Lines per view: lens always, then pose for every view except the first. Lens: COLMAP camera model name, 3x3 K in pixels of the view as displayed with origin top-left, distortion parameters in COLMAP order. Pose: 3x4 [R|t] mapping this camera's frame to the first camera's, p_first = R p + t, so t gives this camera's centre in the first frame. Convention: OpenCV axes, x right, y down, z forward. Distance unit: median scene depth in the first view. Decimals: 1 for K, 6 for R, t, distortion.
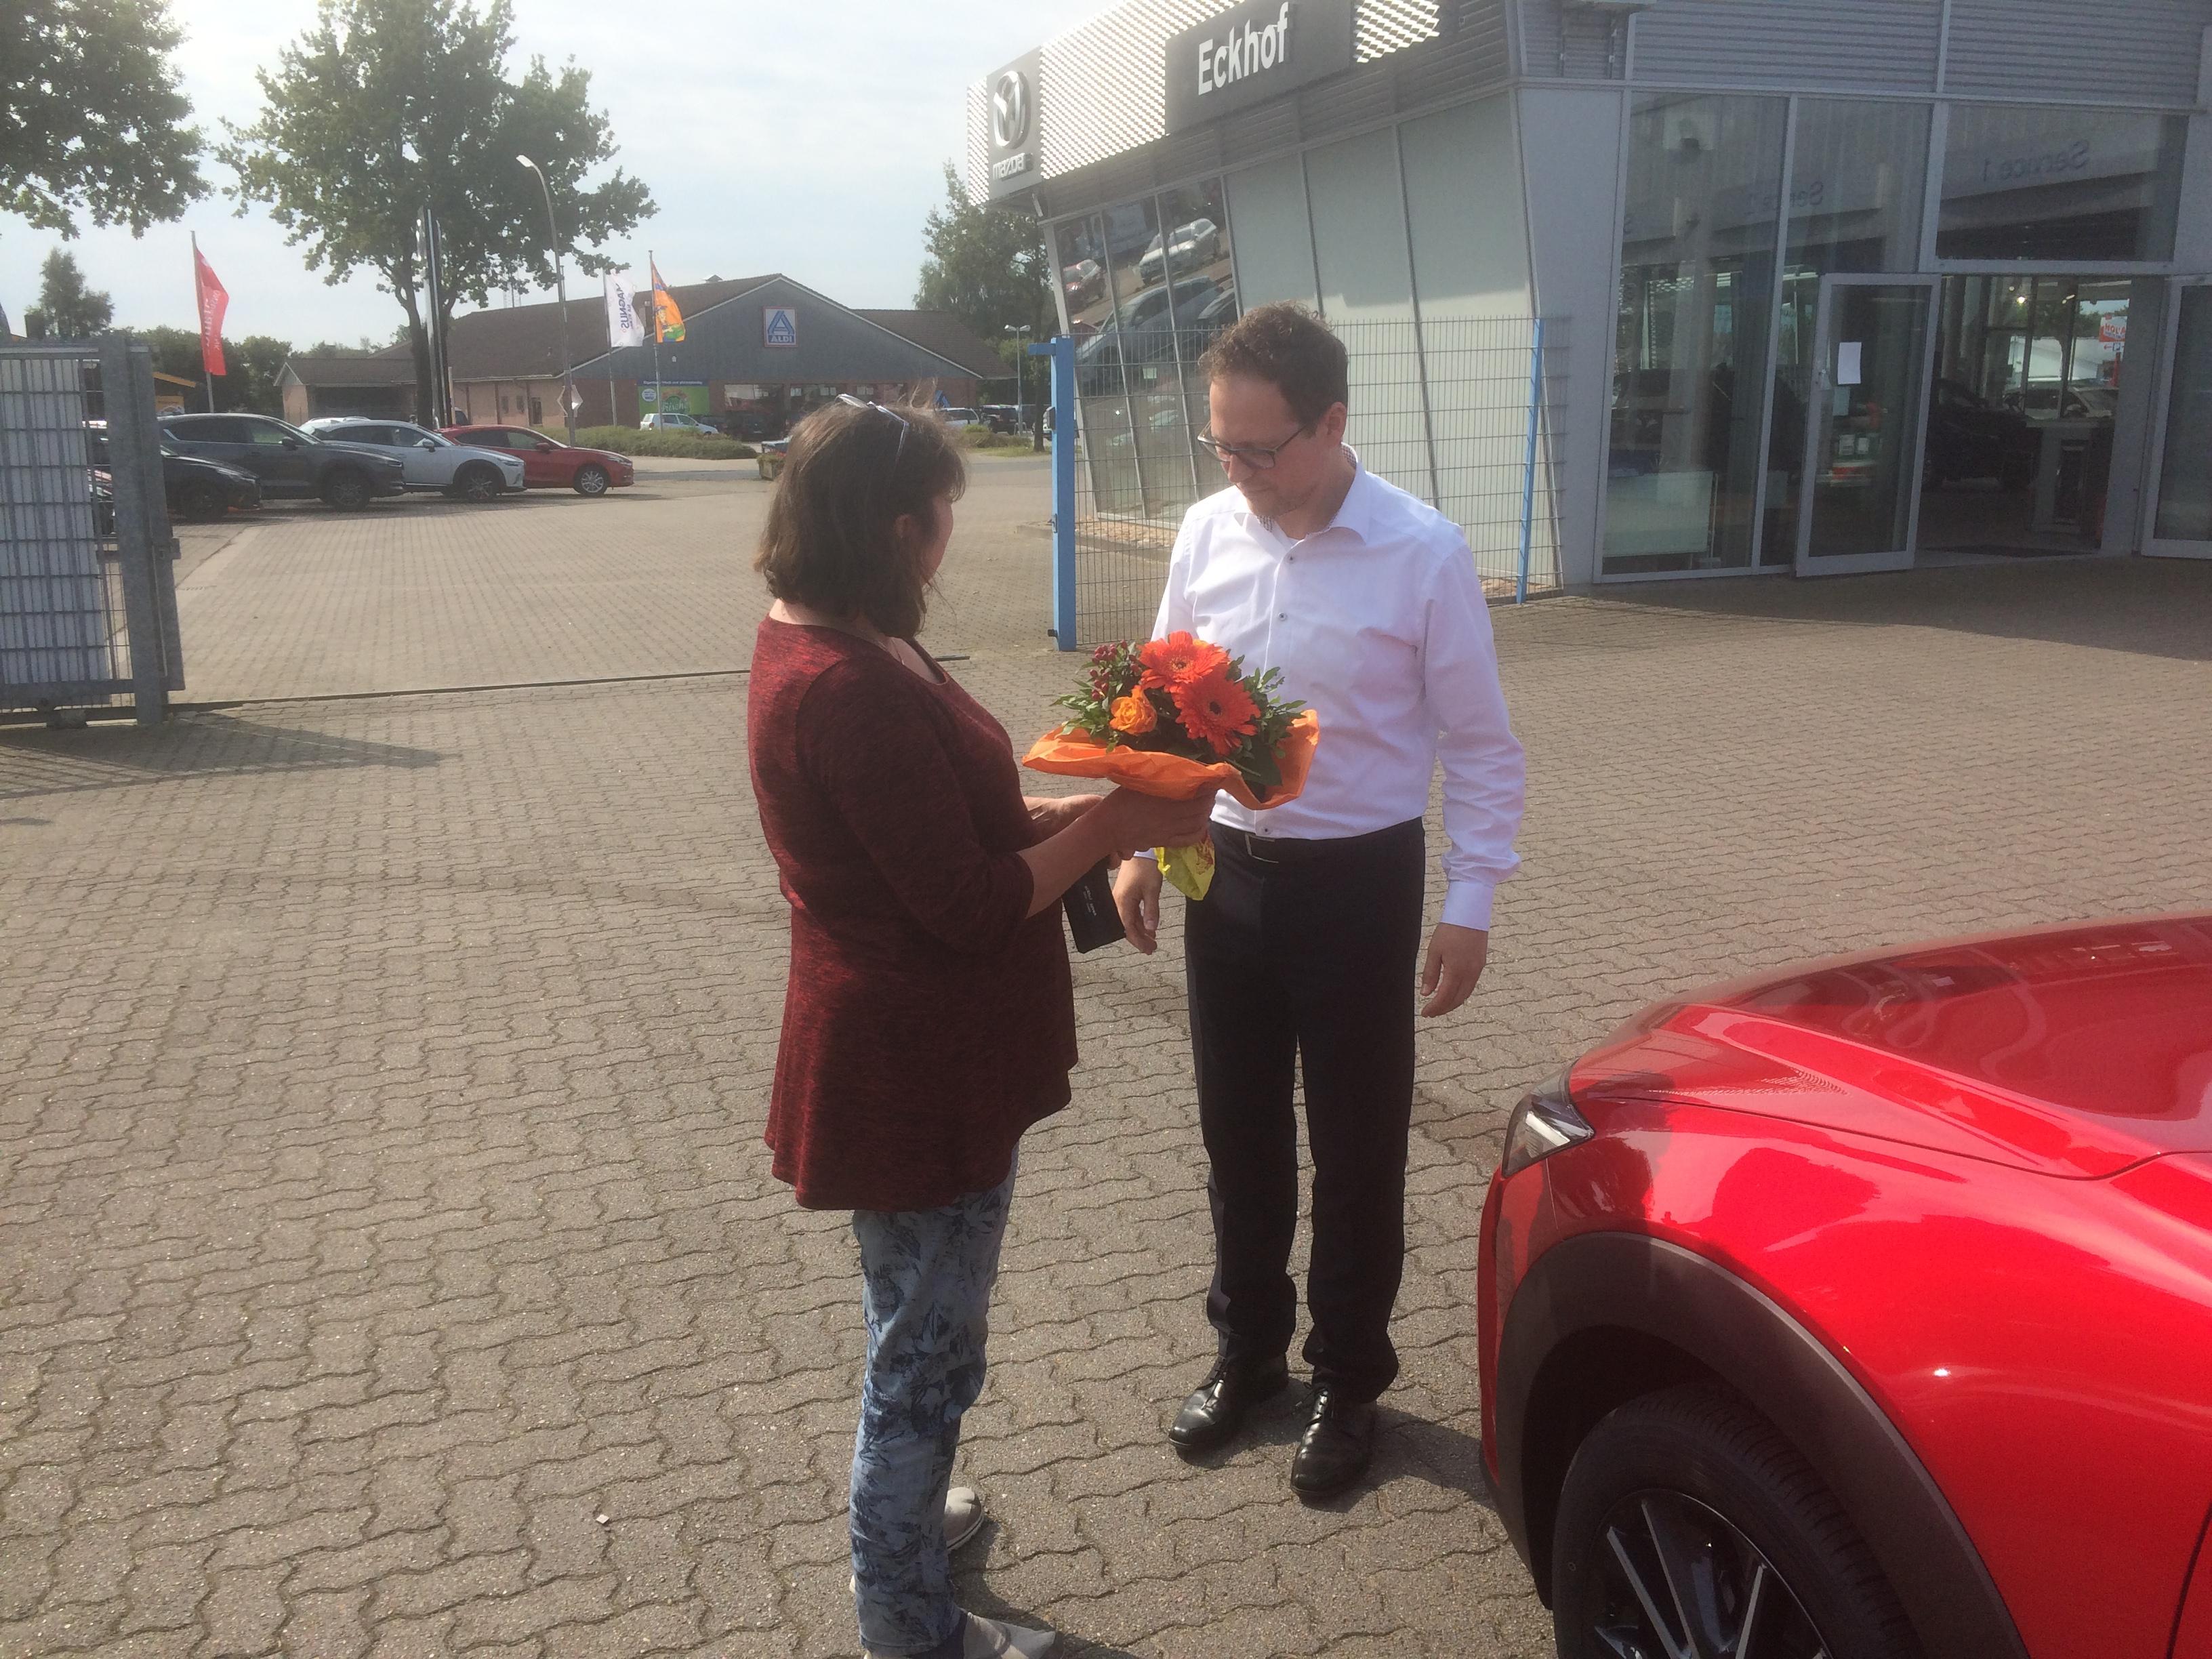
lens RADIAL K [[1931.2, 0, 1097.6], [0, 1931.2, 793.6], [0, 0, 1]] dist [0.088788, -0.147614]
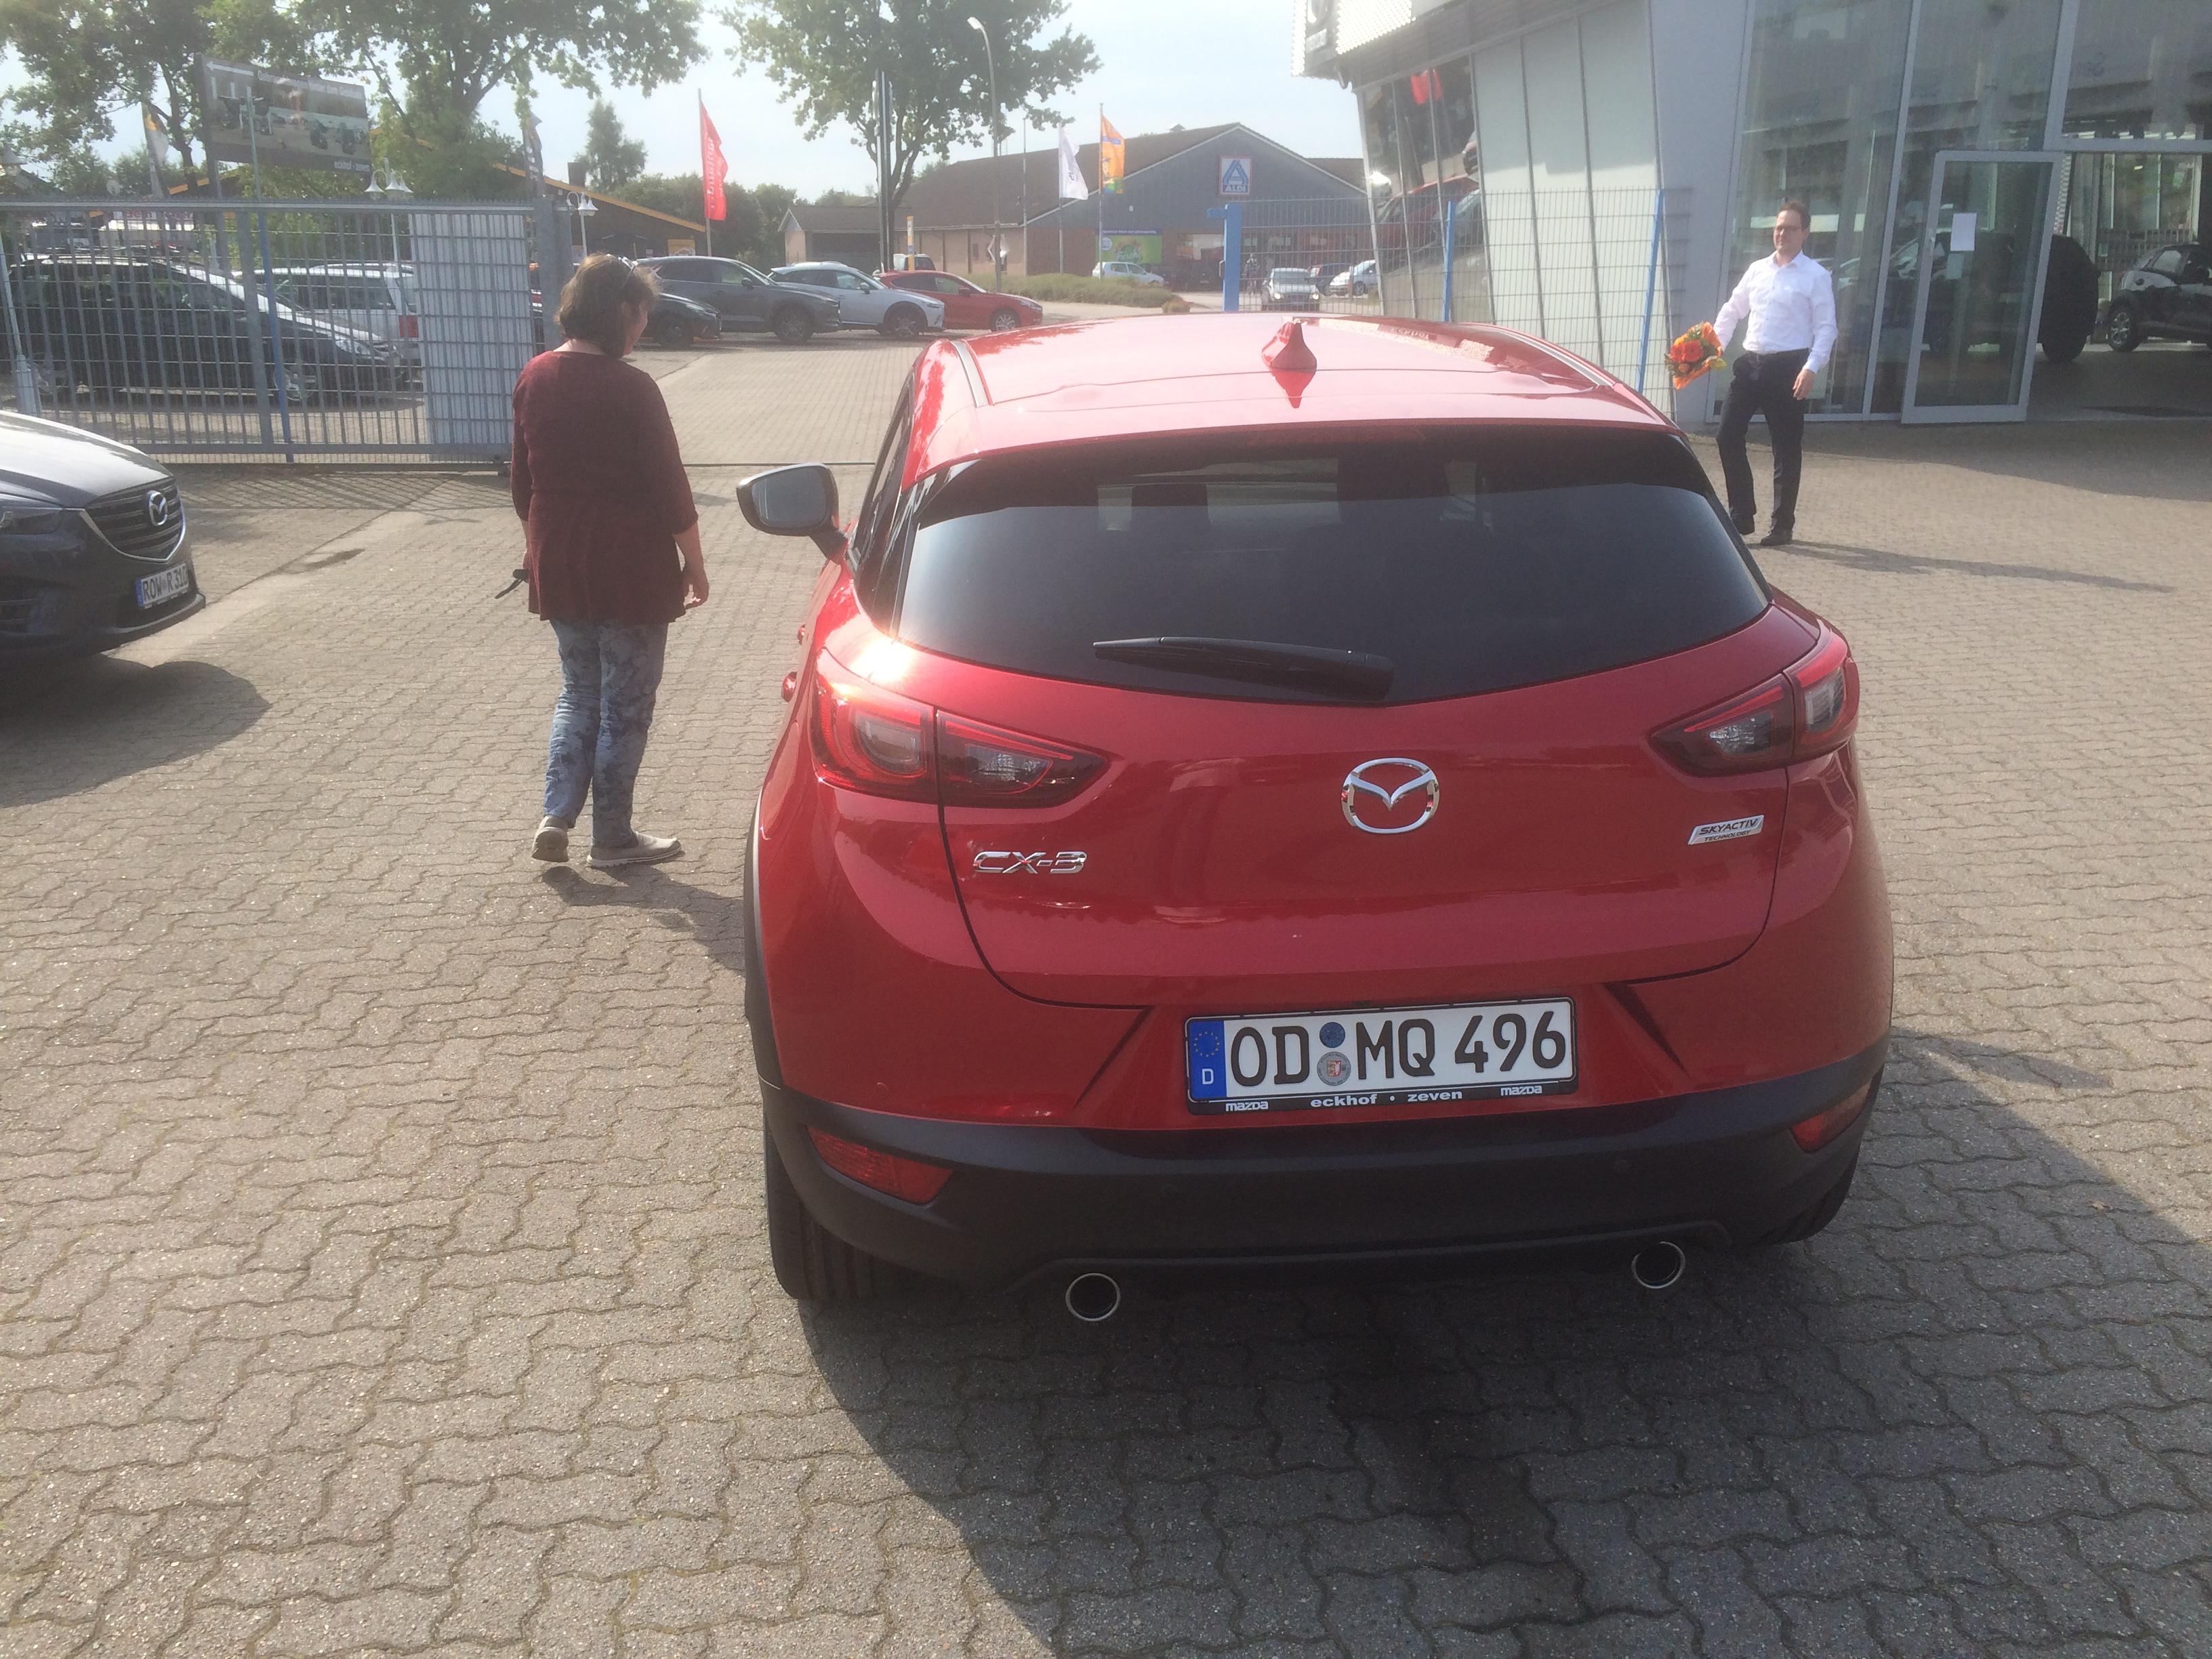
lens RADIAL K [[1885.3, 0, 1063.6], [0, 1885.3, 836.1], [0, 0, 1]] dist [0.086787, -0.106681]
pose [[0.967441, 0.089472, -0.236756, 0.040987], [-0.065661, 0.992129, 0.106625, 0.009618], [0.244433, -0.087608, 0.965701, -0.051783]]
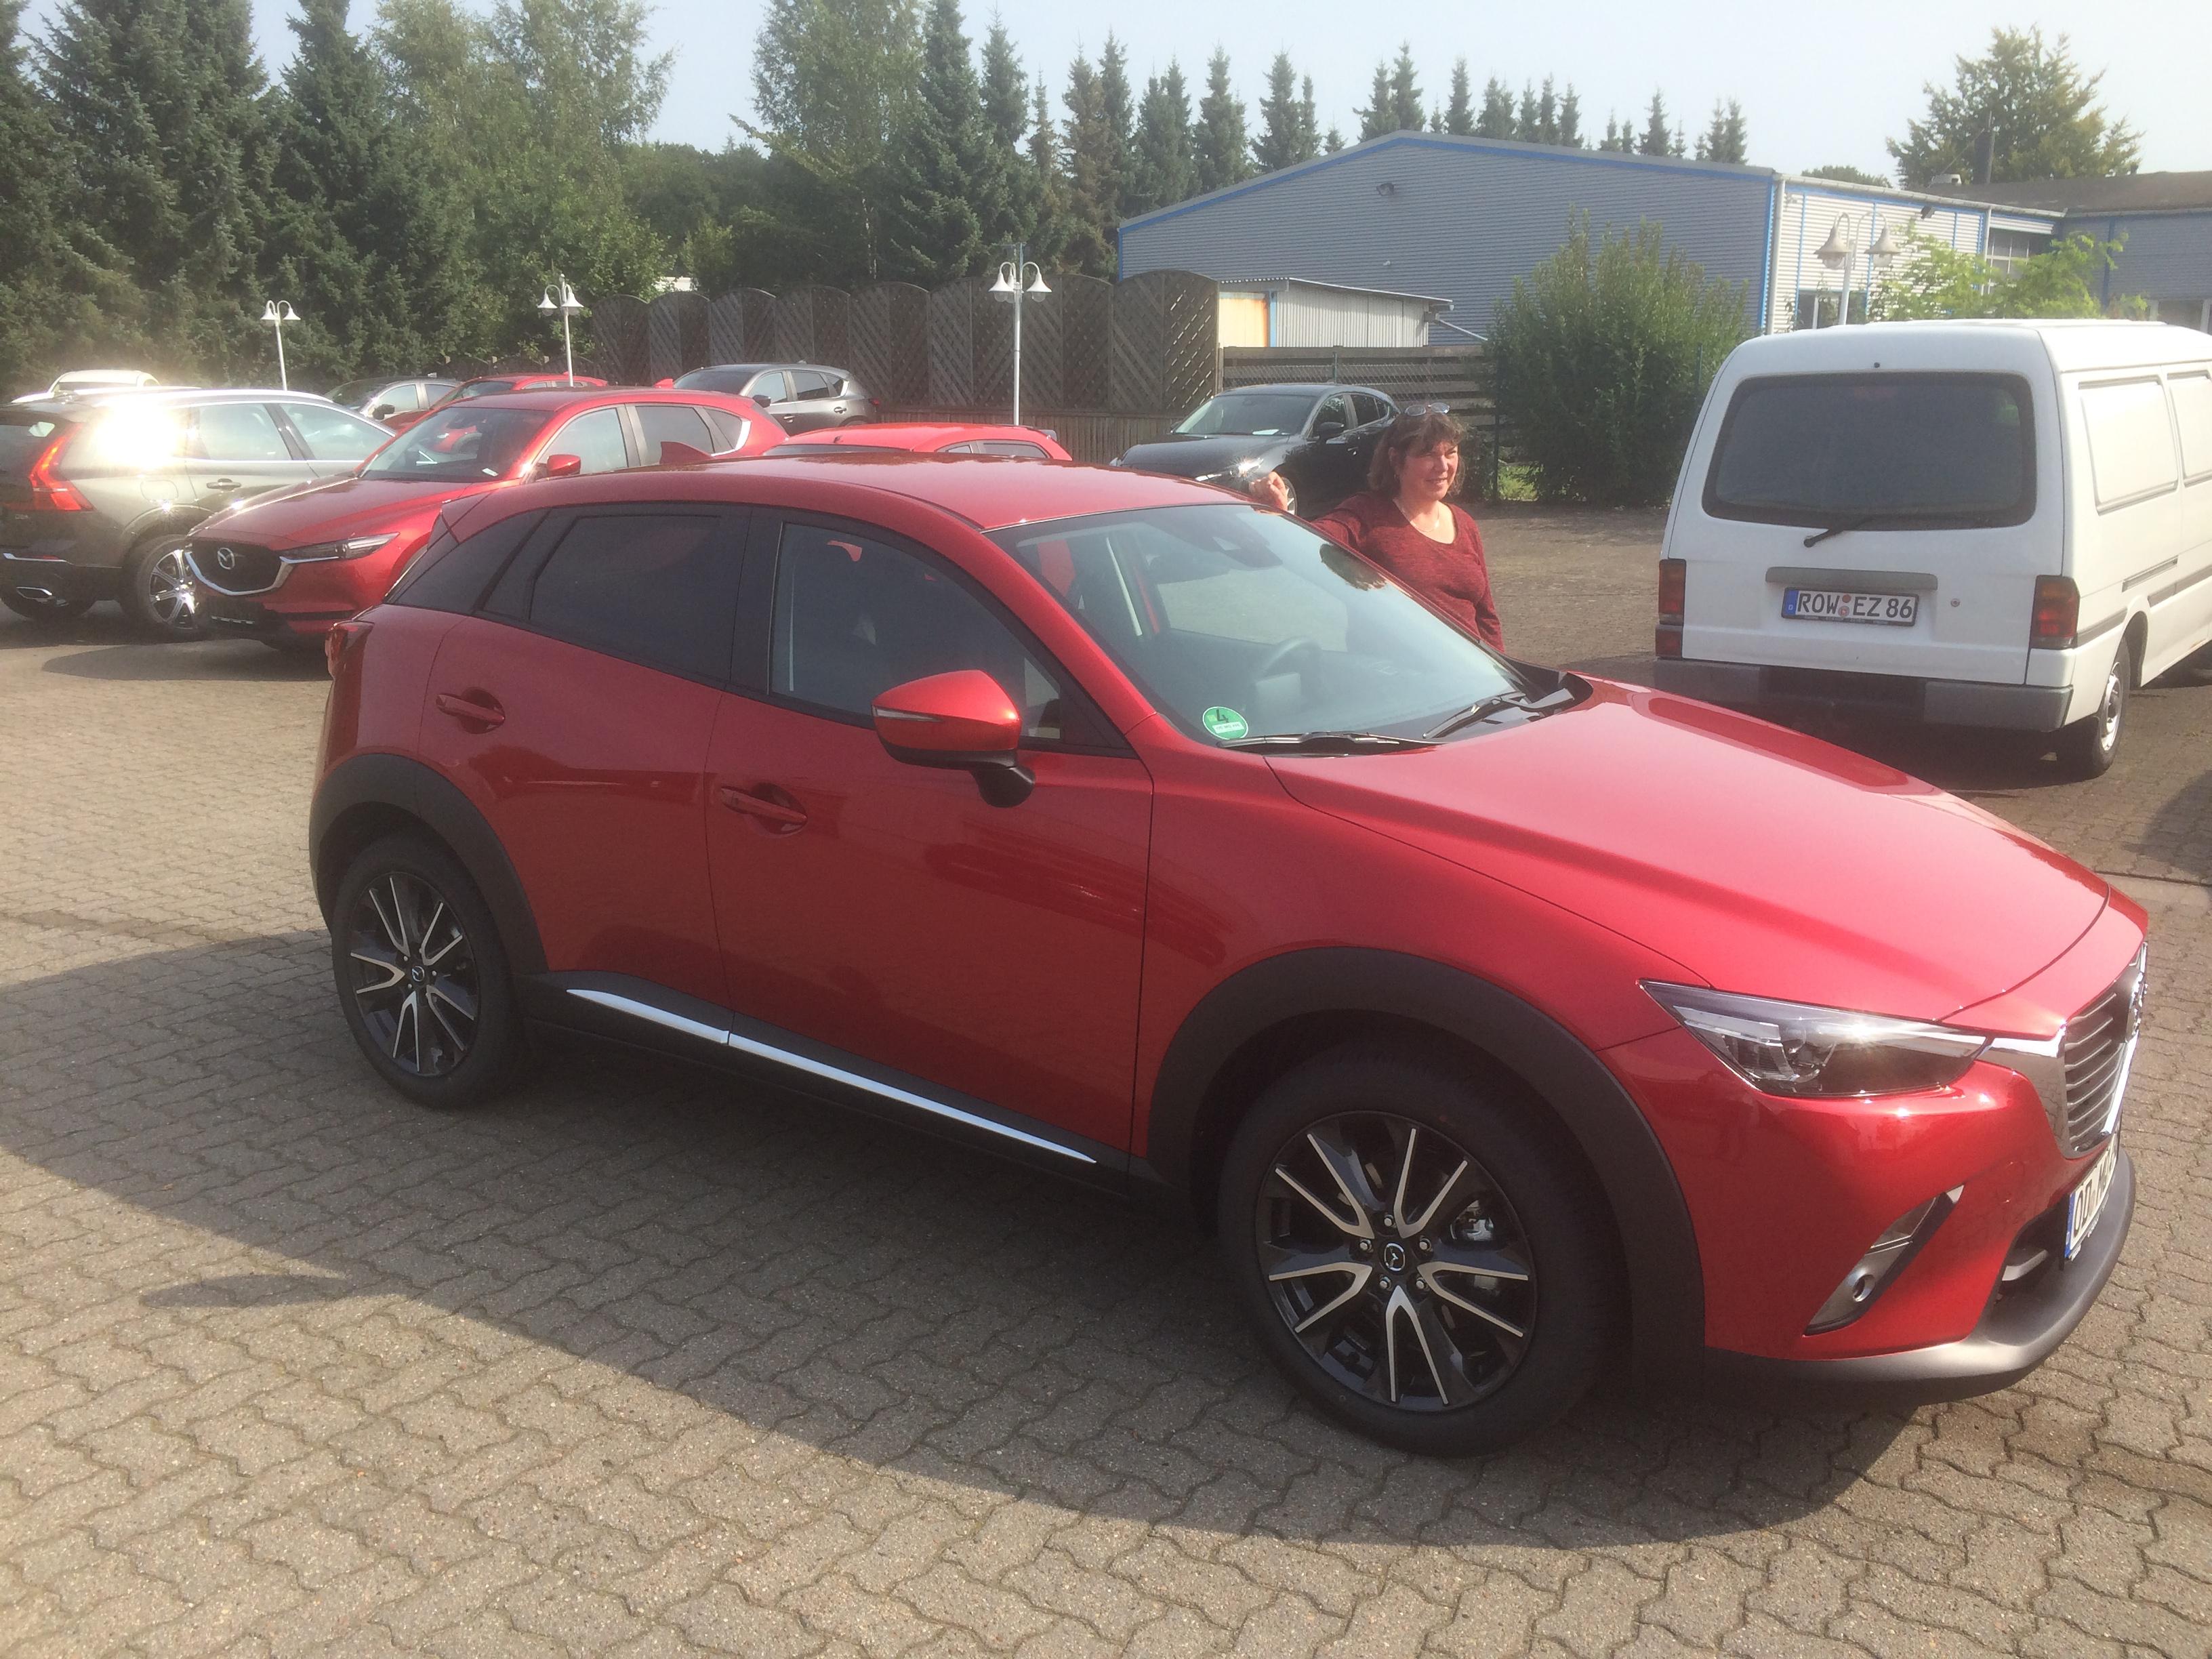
lens RADIAL K [[1931.2, 0, 1097.6], [0, 1931.2, 793.6], [0, 0, 1]] dist [0.088788, -0.147614]
pose [[-0.814836, 0.143976, -0.561528, 0.068429], [-0.097964, 0.920533, 0.378182, -0.017465], [0.571354, 0.363165, -0.735979, 0.074994]]
